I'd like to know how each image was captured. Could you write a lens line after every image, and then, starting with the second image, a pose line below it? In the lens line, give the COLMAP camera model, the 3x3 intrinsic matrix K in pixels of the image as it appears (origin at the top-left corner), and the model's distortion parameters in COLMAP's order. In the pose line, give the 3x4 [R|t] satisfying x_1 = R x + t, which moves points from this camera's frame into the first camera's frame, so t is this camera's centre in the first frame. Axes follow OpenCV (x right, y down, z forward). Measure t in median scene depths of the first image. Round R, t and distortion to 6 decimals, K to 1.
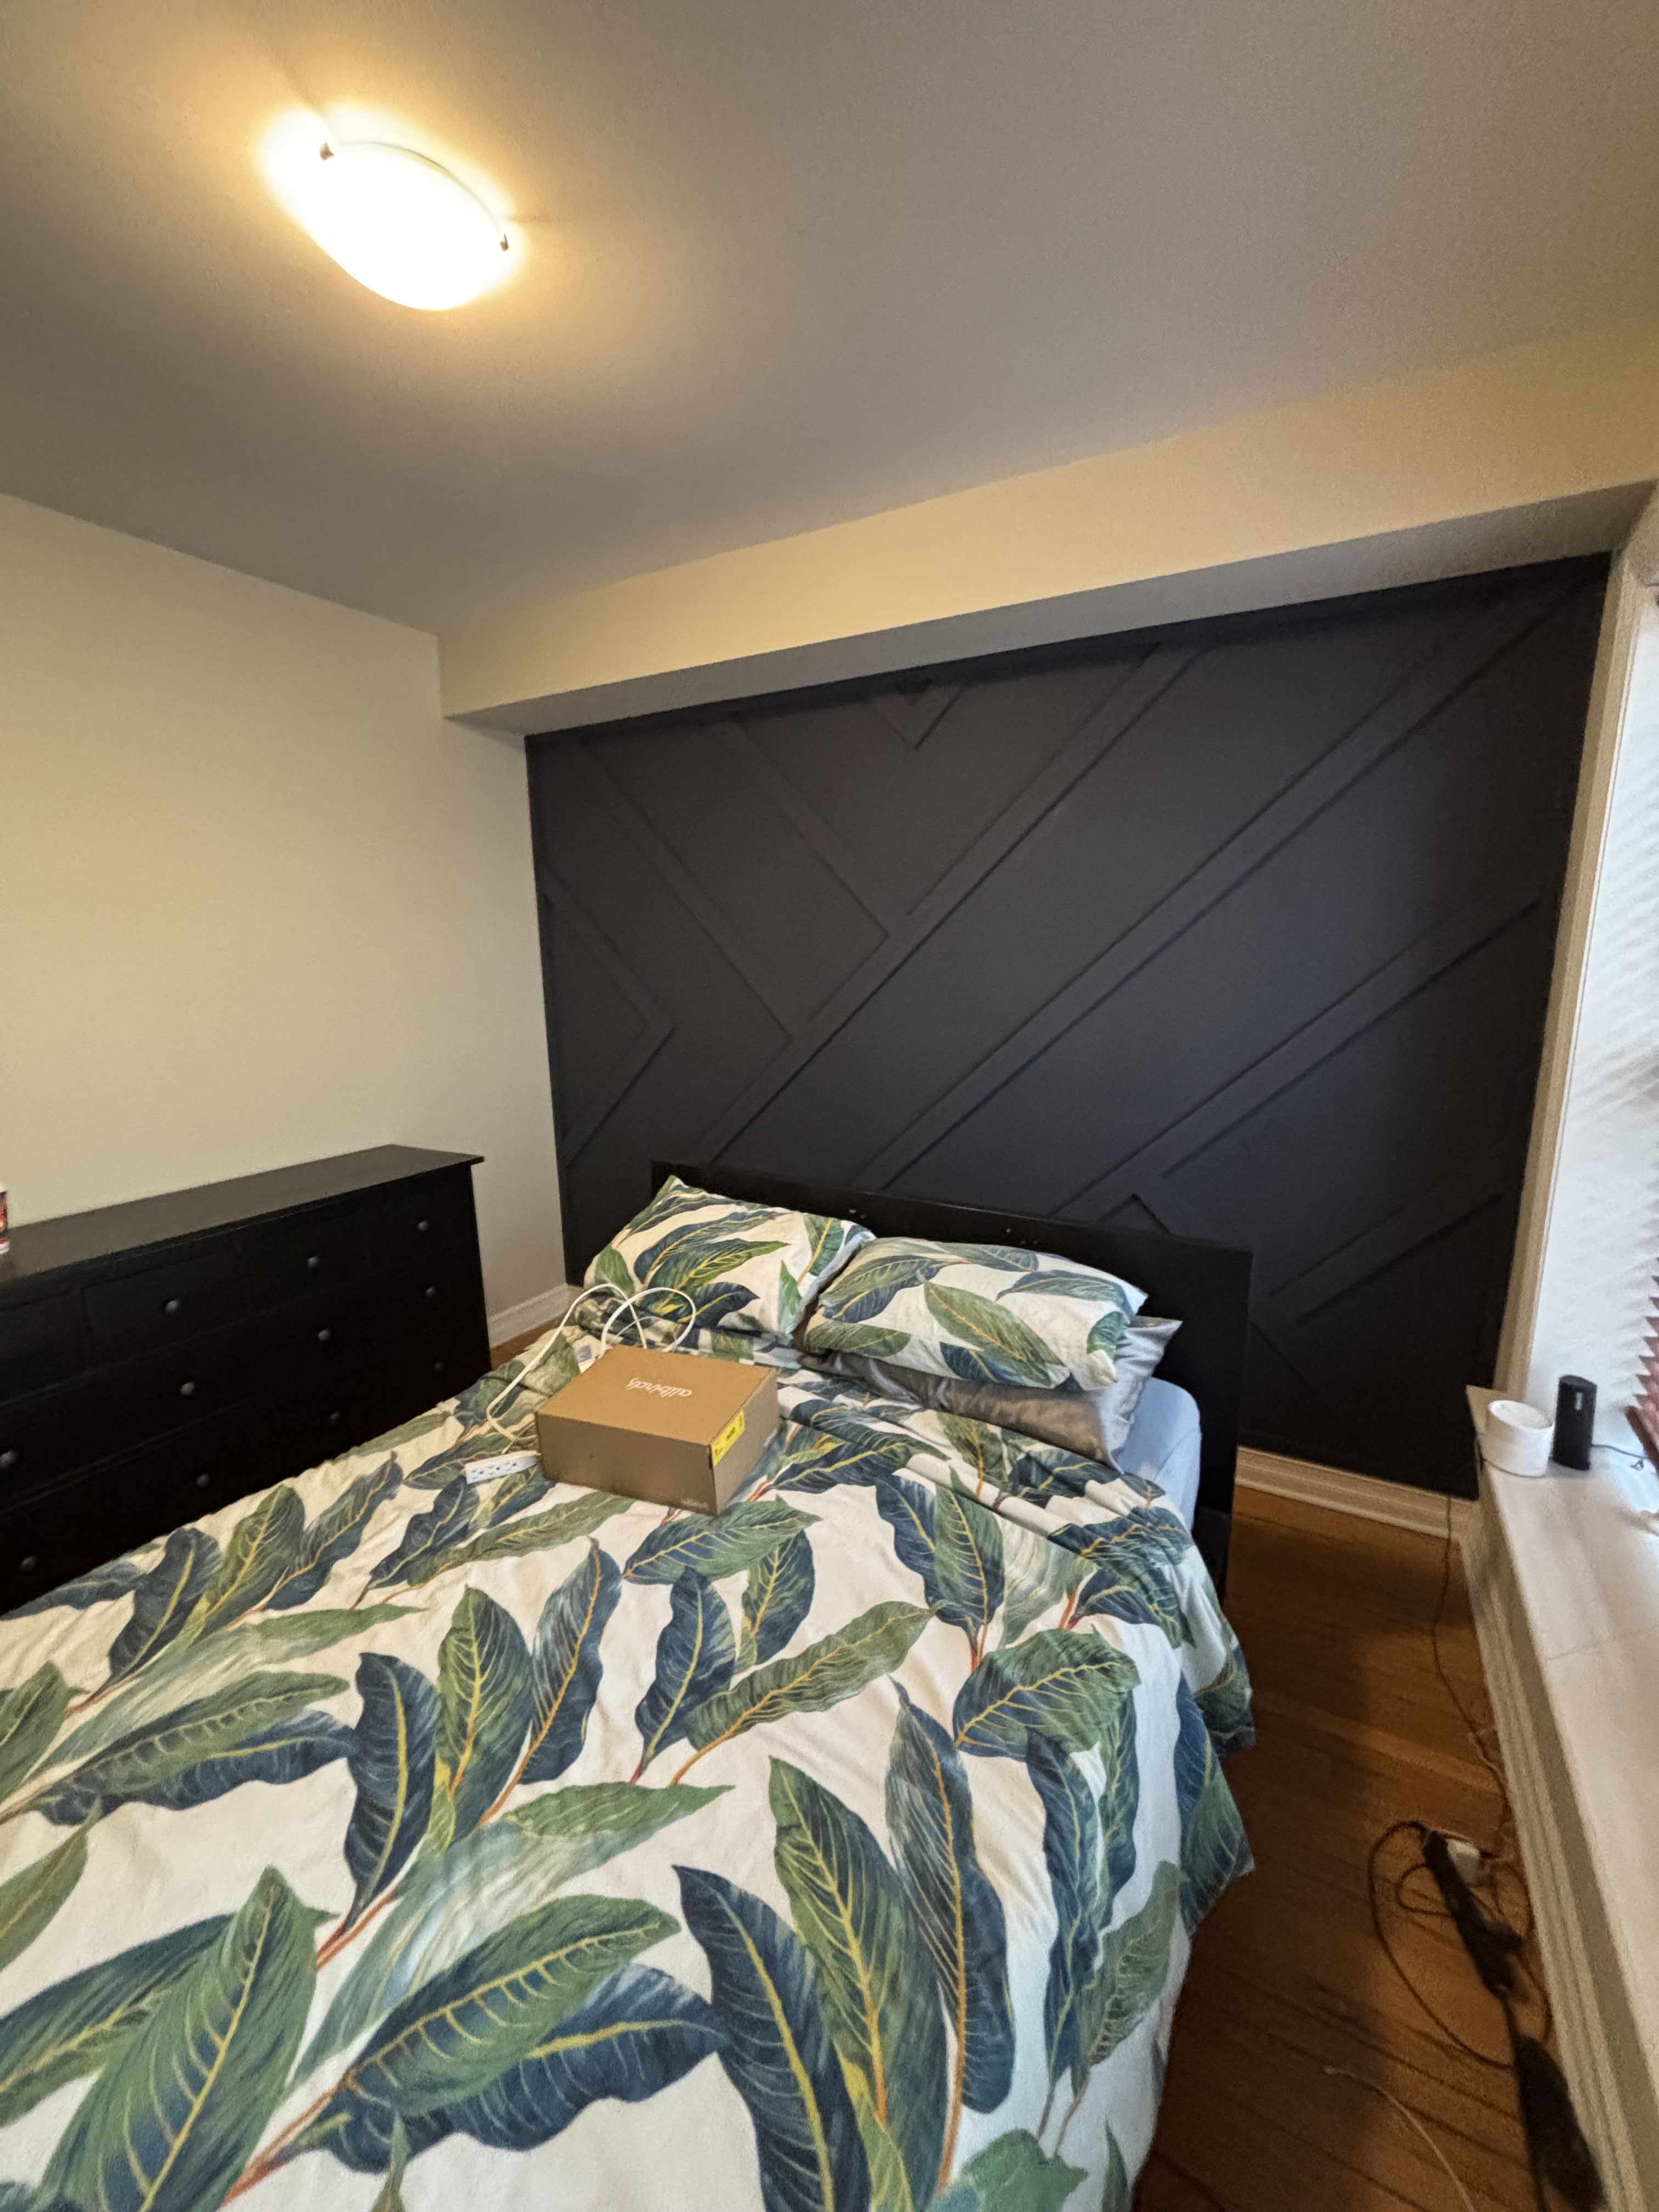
lens RADIAL K [[892.6, 0, 829.7], [0, 892.6, 1104.8], [0, 0, 1]] dist [0.018839, 0.000034]
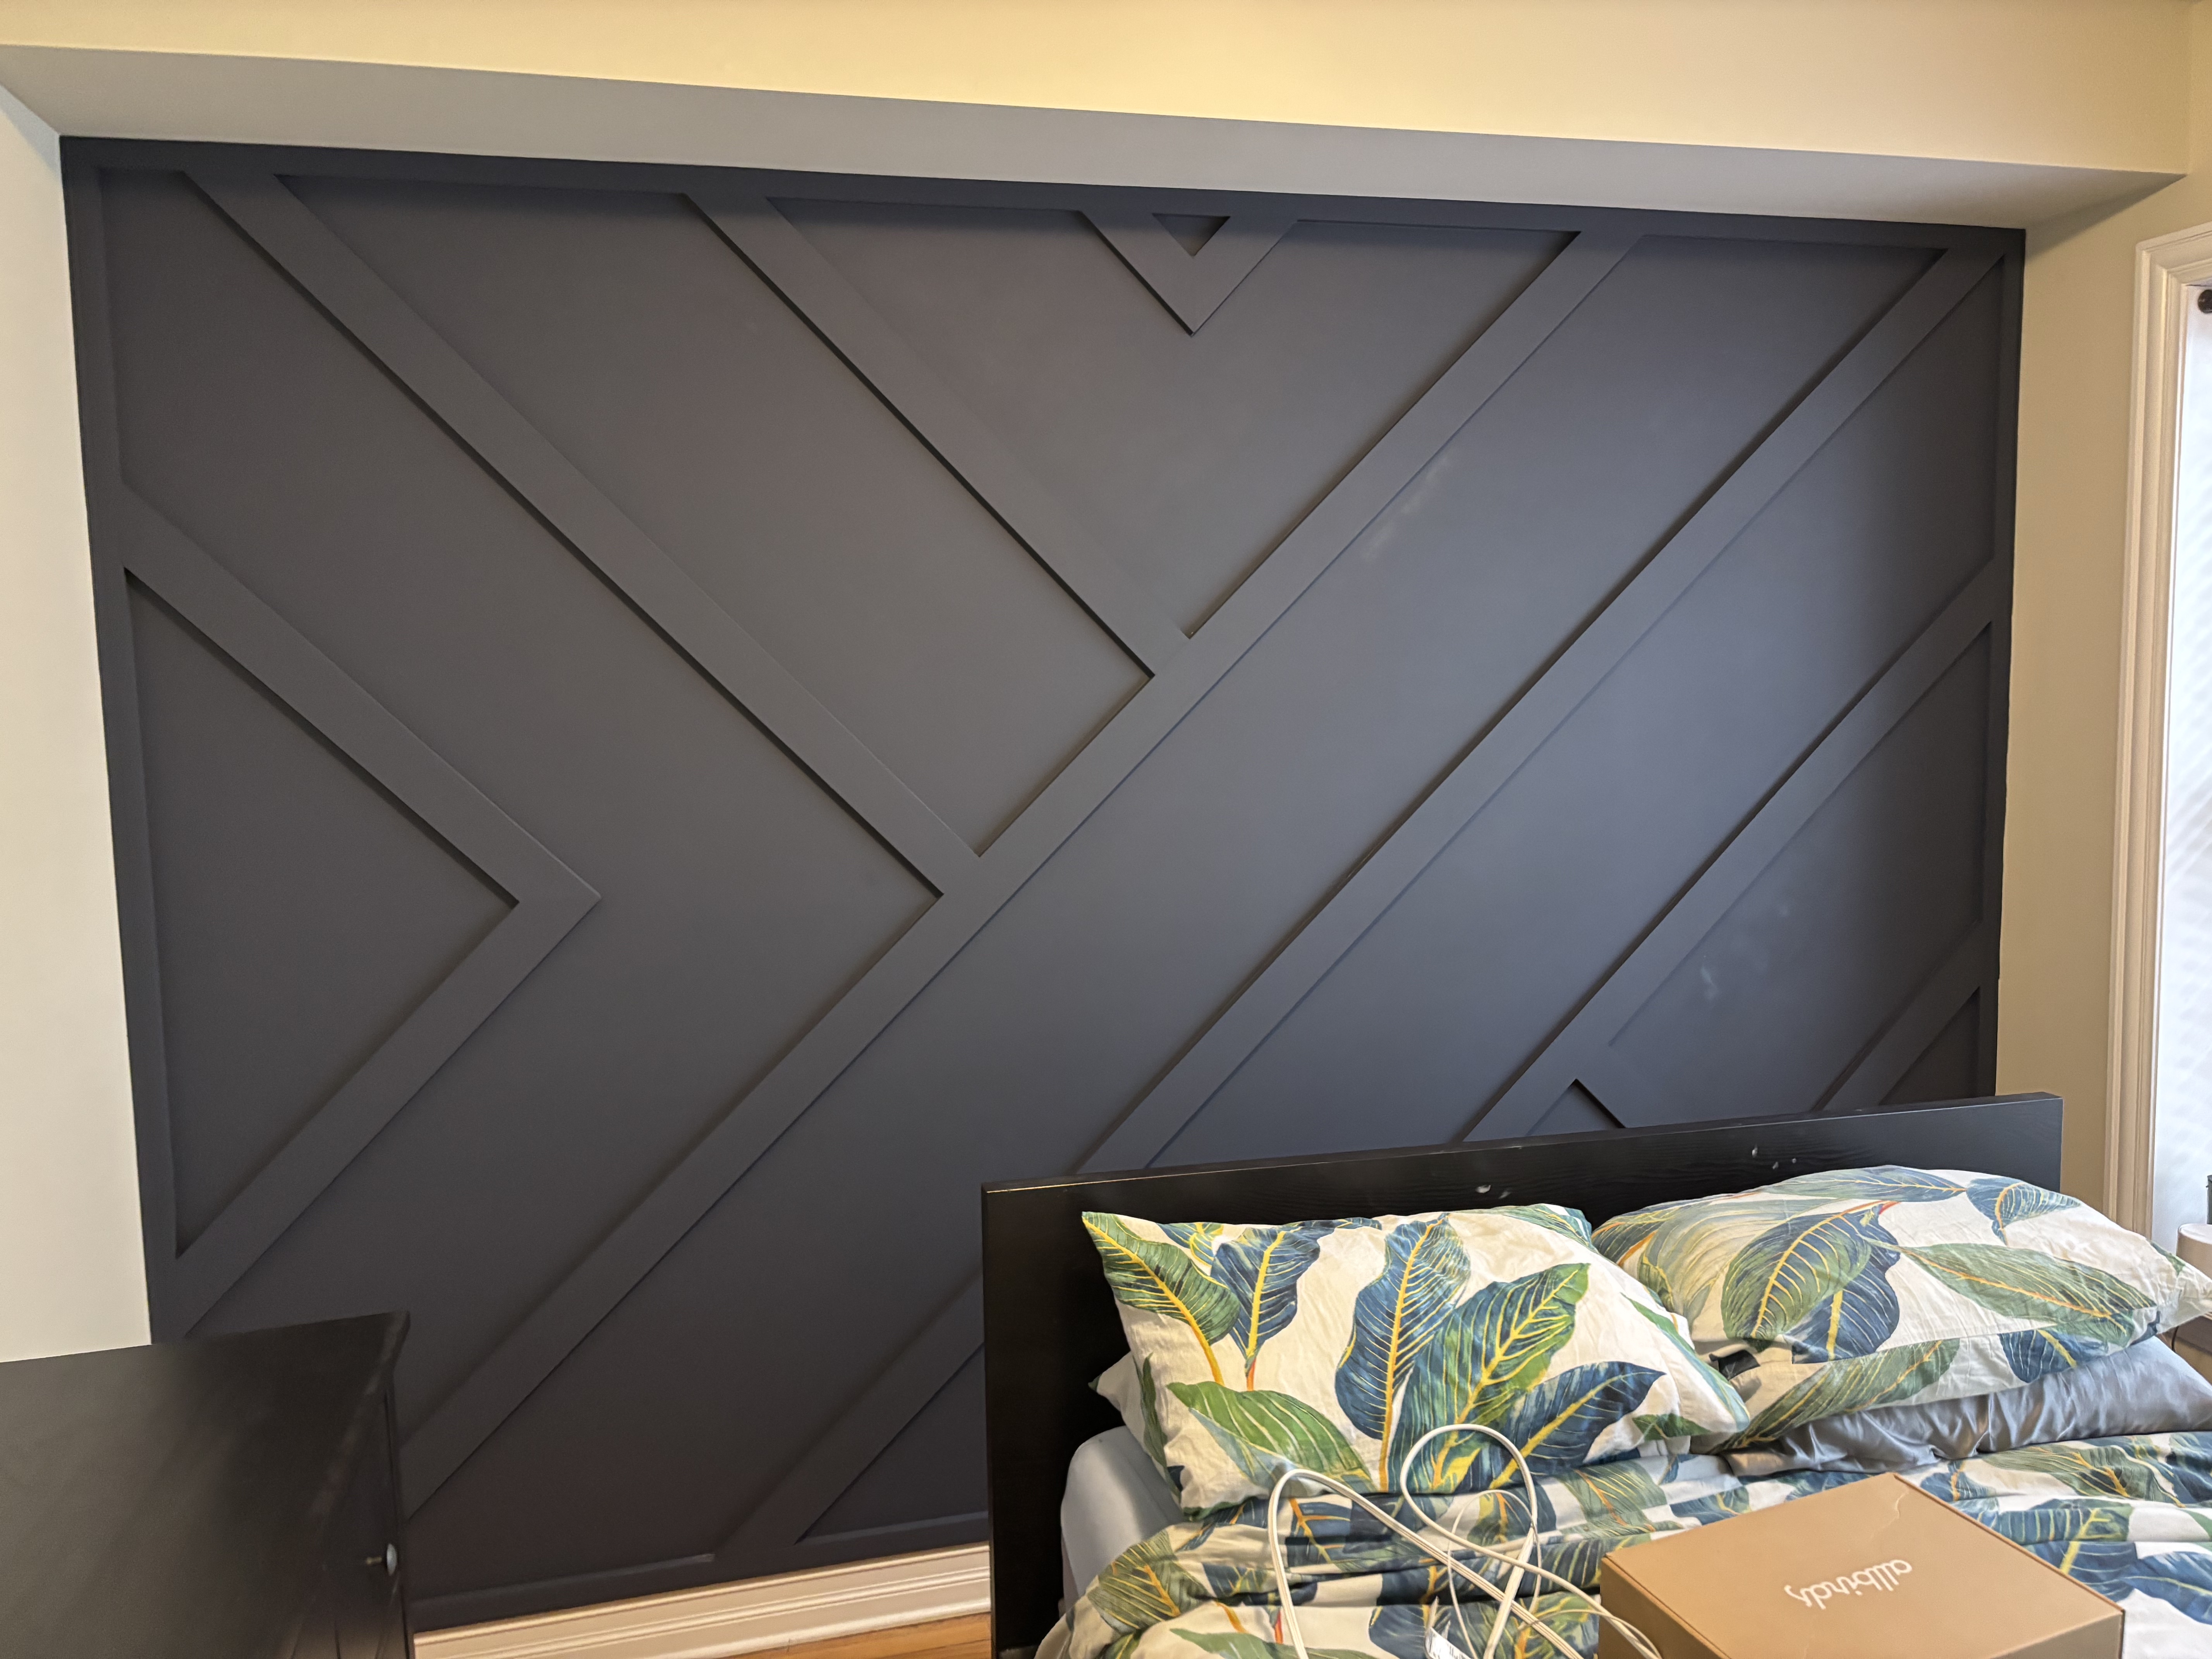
lens RADIAL K [[1693.1, 0, 1105.0], [0, 1693.1, 829.1], [0, 0, 1]] dist [0.001448, -0.006368]
pose [[0.722796, -0.070668, 0.687439, -0.948331], [0.135443, 0.989951, -0.040644, -0.093095], [-0.677659, 0.122486, 0.725104, 0.484236]]
